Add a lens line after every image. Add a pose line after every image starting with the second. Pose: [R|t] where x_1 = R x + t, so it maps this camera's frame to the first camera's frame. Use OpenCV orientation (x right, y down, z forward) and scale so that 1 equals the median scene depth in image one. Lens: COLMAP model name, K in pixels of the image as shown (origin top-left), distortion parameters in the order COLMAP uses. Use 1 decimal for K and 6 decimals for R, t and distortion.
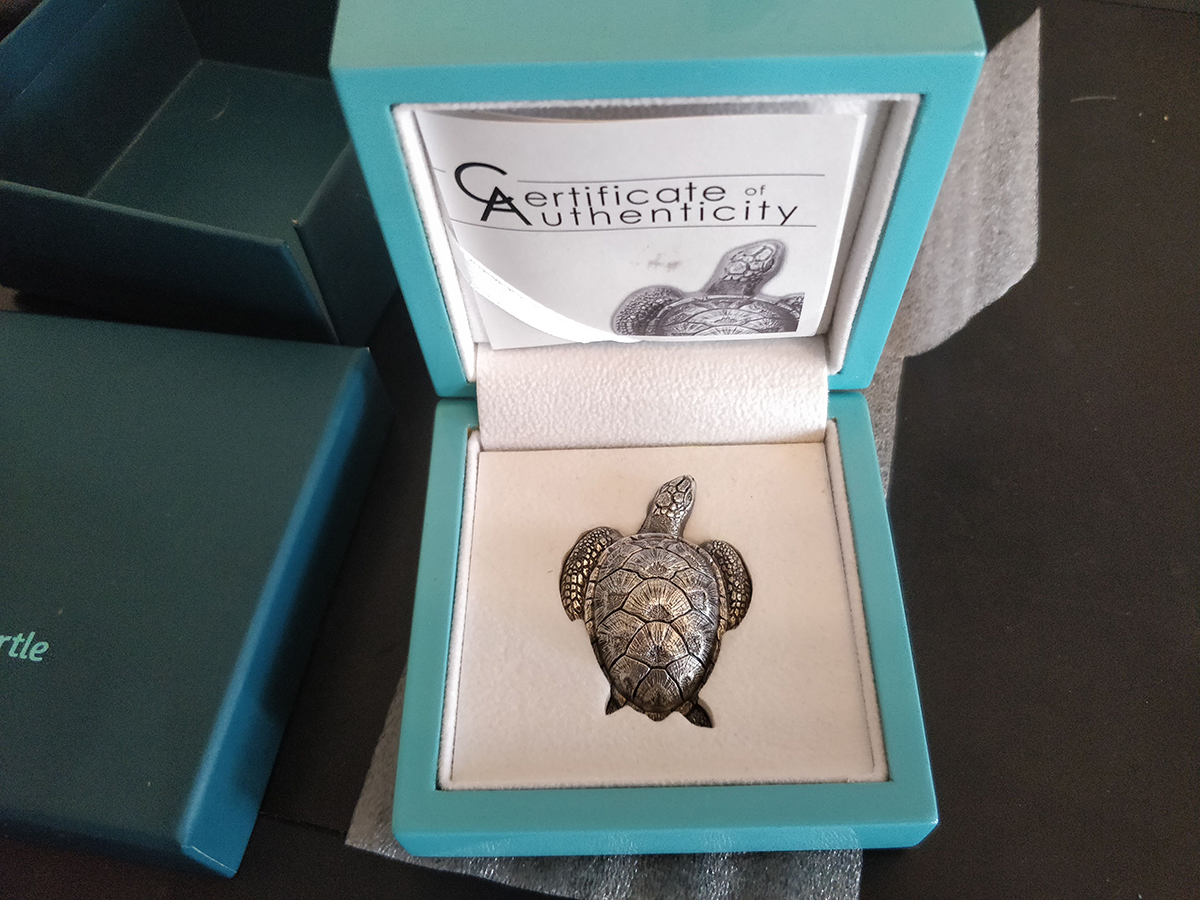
lens RADIAL K [[953.9, 0, 600.0], [0, 953.9, 450.0], [0, 0, 1]] dist [-0.000313, -0.001136]
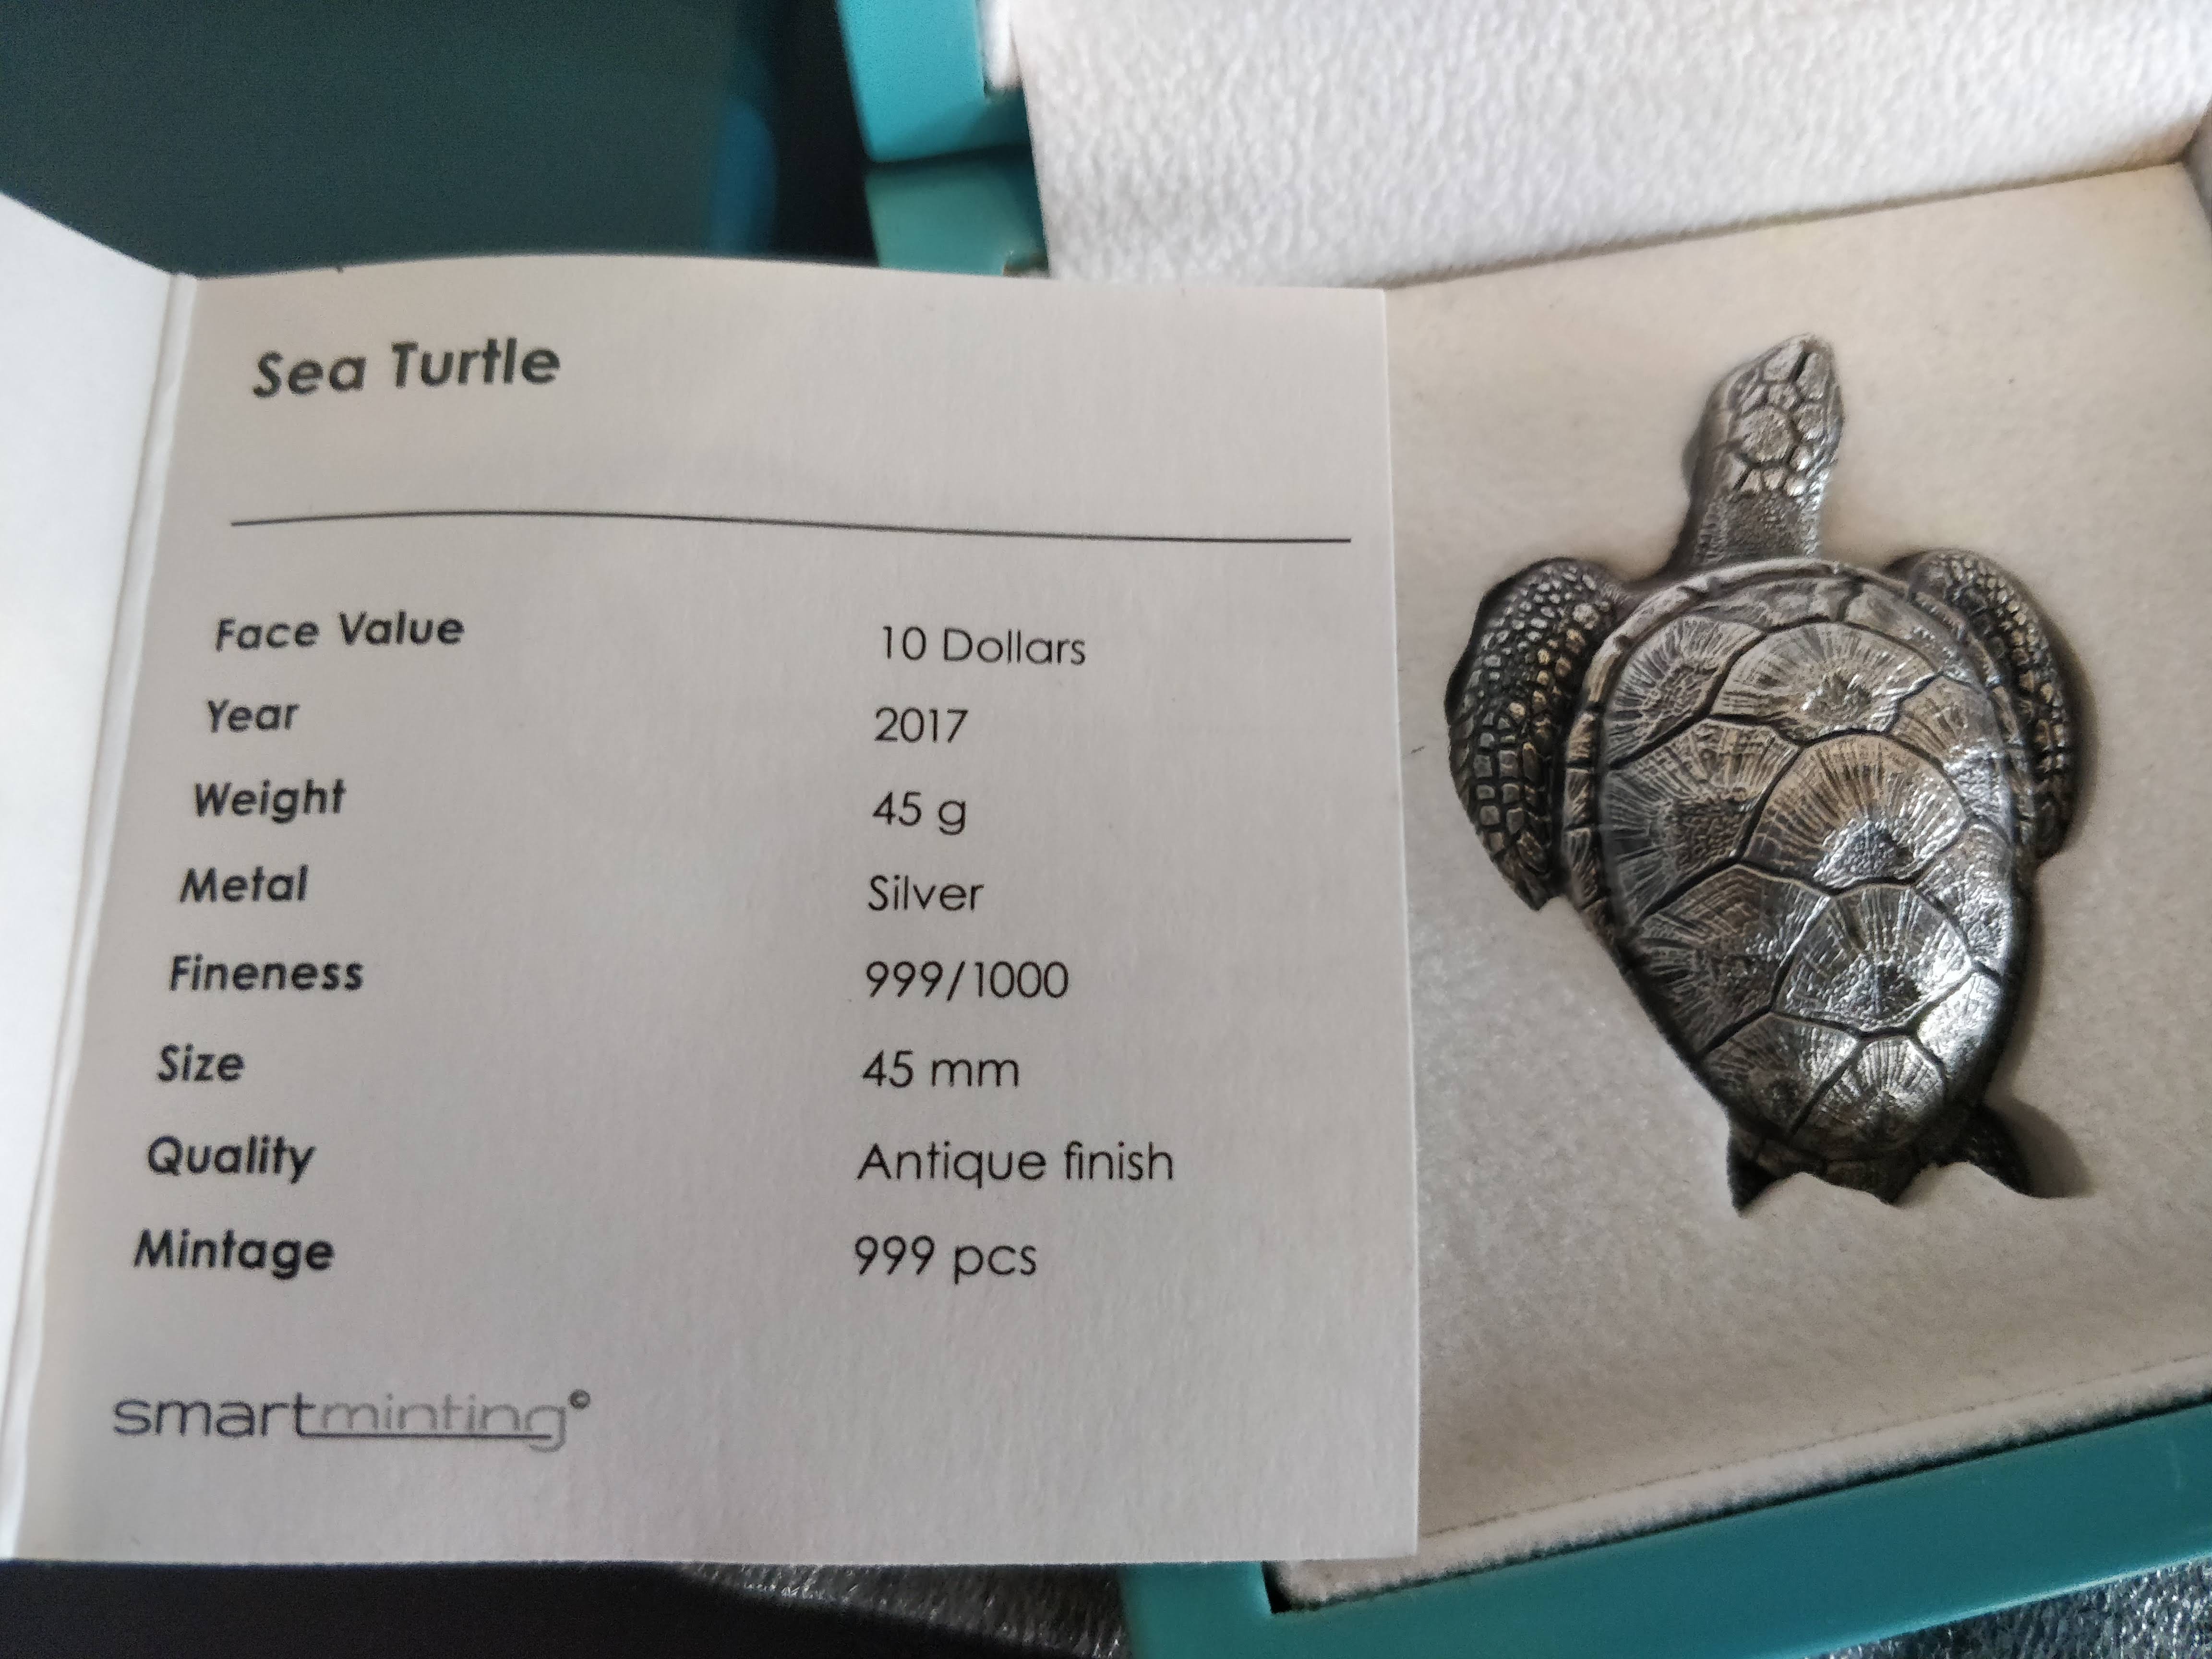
lens RADIAL K [[1926.6, 0, 1106.0], [0, 1926.6, 829.5], [0, 0, 1]] dist [-0.062076, 0.004240]
pose [[0.980632, -0.170697, 0.096034, -0.193658], [0.131268, 0.936712, 0.324560, -0.047018], [-0.145358, -0.305668, 0.940977, 0.437577]]
